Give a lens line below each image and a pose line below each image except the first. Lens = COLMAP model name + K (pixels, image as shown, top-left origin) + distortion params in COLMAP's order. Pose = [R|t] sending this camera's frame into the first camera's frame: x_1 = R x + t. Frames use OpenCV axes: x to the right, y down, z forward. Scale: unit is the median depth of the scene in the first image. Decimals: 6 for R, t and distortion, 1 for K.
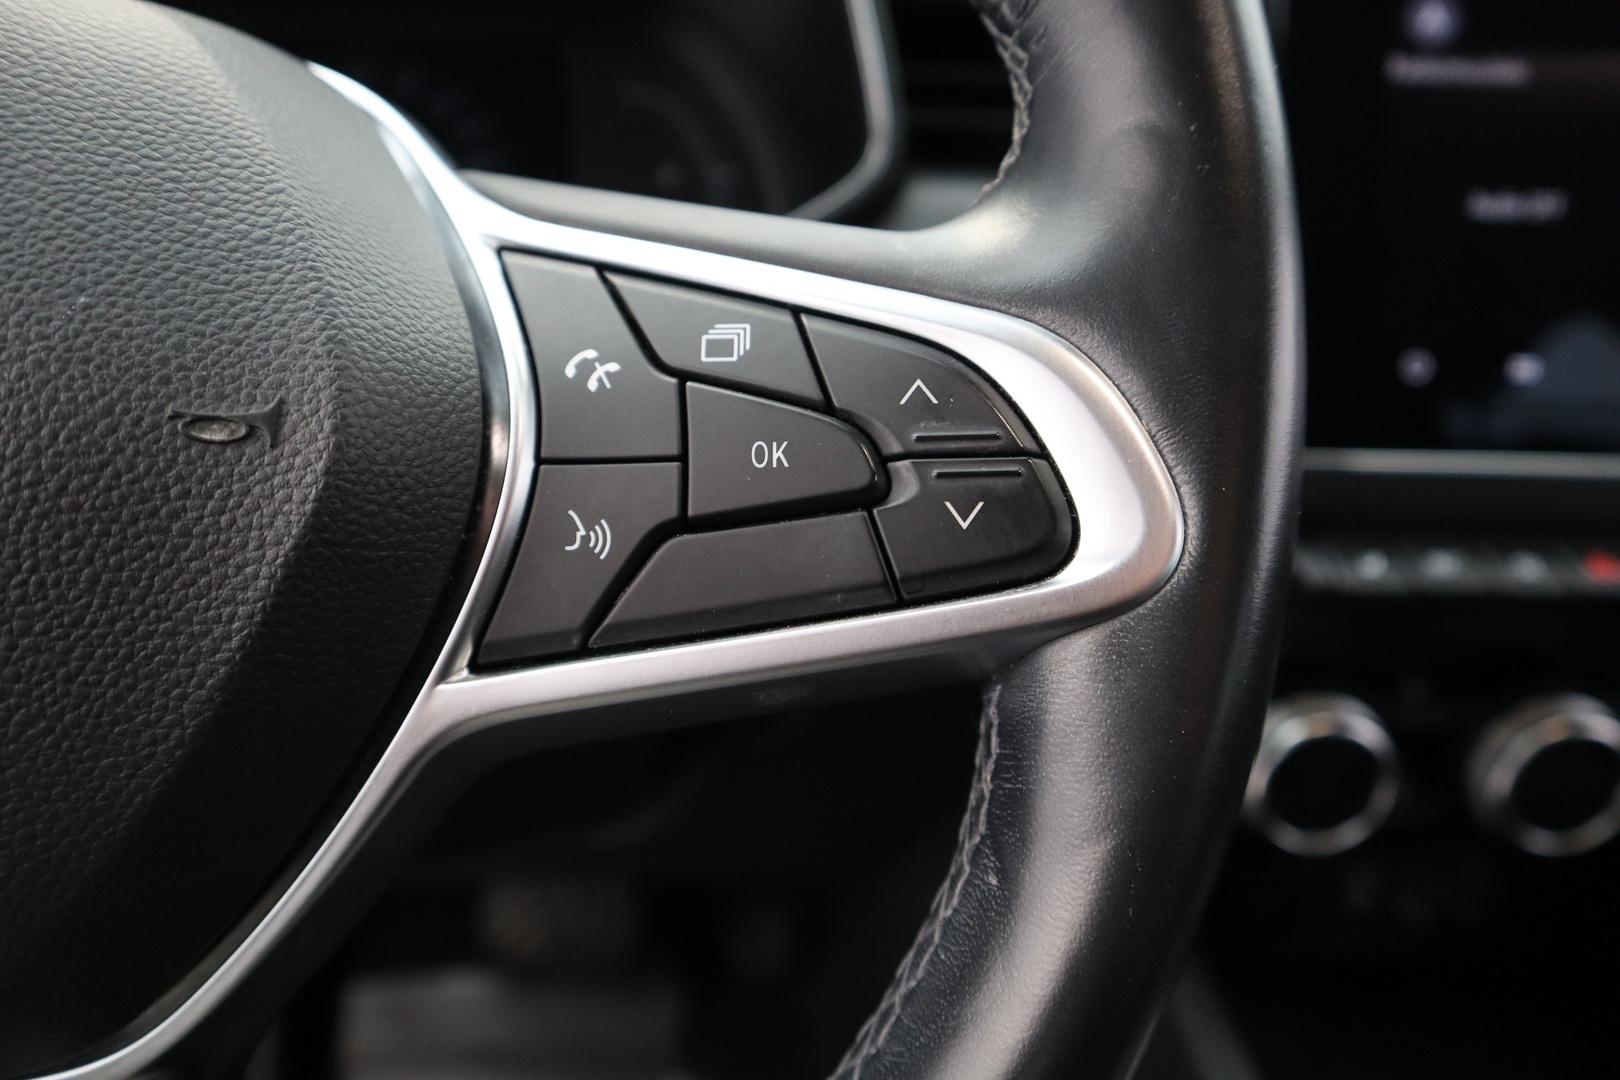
lens RADIAL K [[1120.7, 0, 810.0], [0, 1120.7, 540.0], [0, 0, 1]] dist [-0.092291, 0.001142]
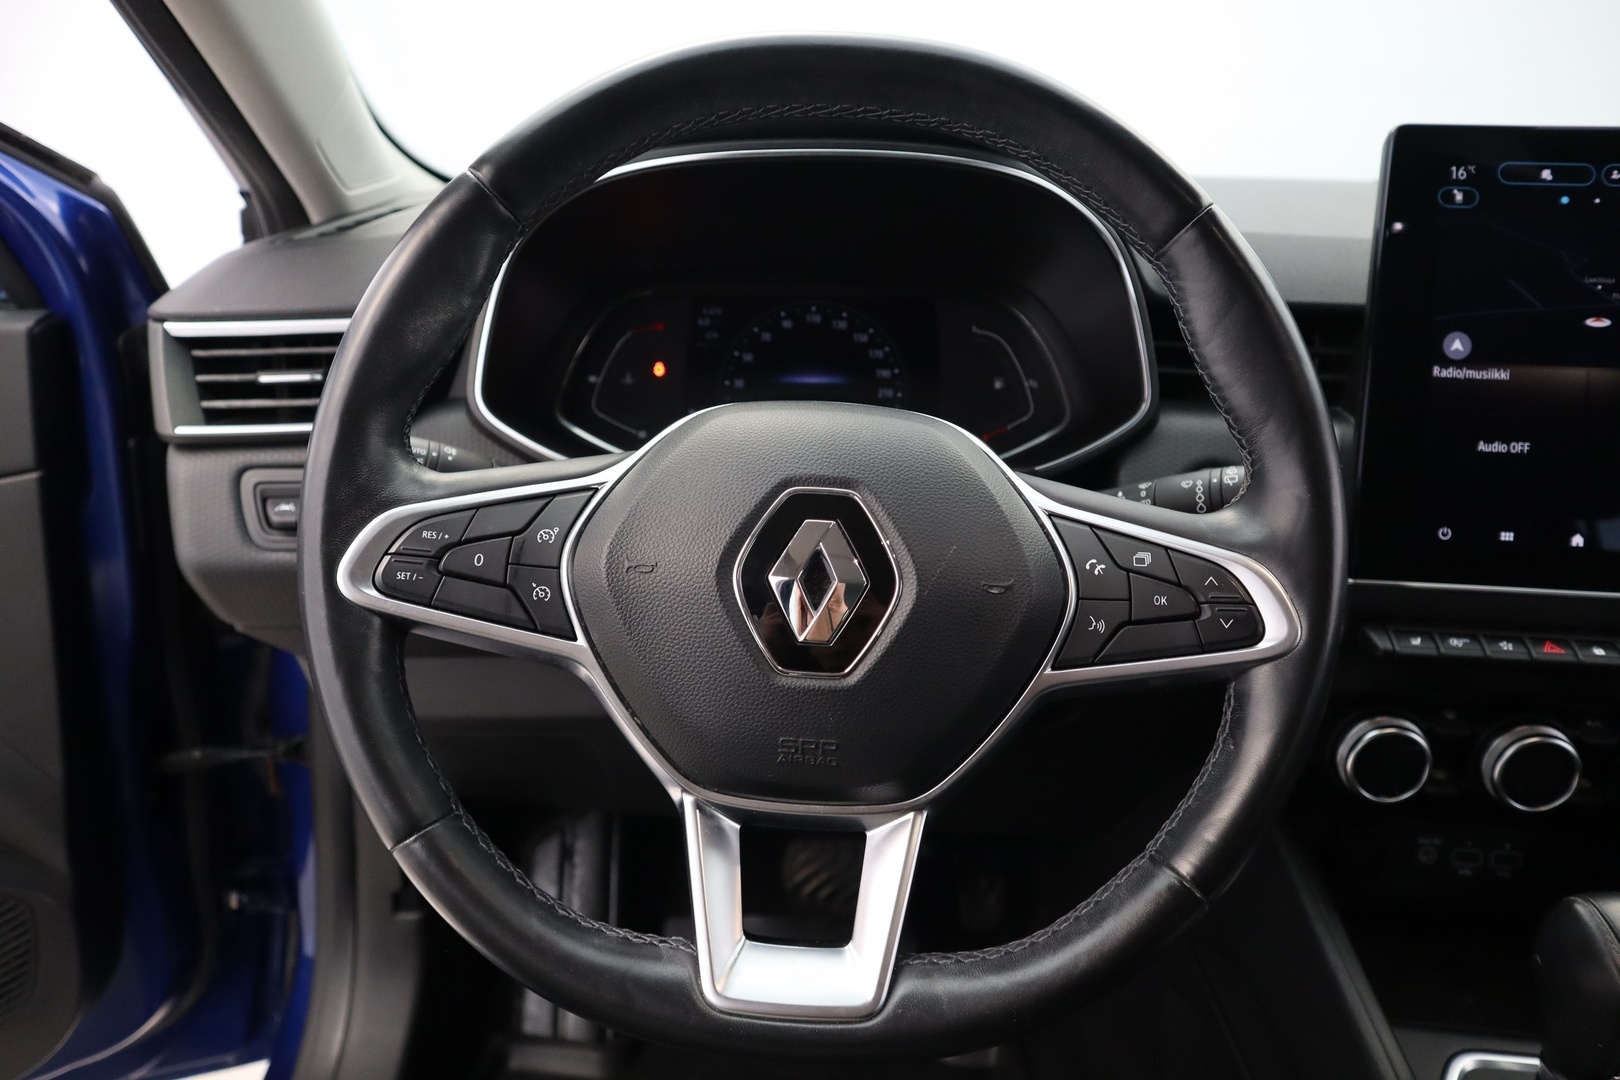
lens RADIAL K [[1120.7, 0, 810.0], [0, 1120.7, 540.0], [0, 0, 1]] dist [-0.092291, 0.001142]
pose [[0.992553, 0.035902, -0.116405, -0.602254], [-0.039957, 0.998666, -0.032695, -0.099102], [0.115076, 0.037103, 0.992664, -1.978857]]
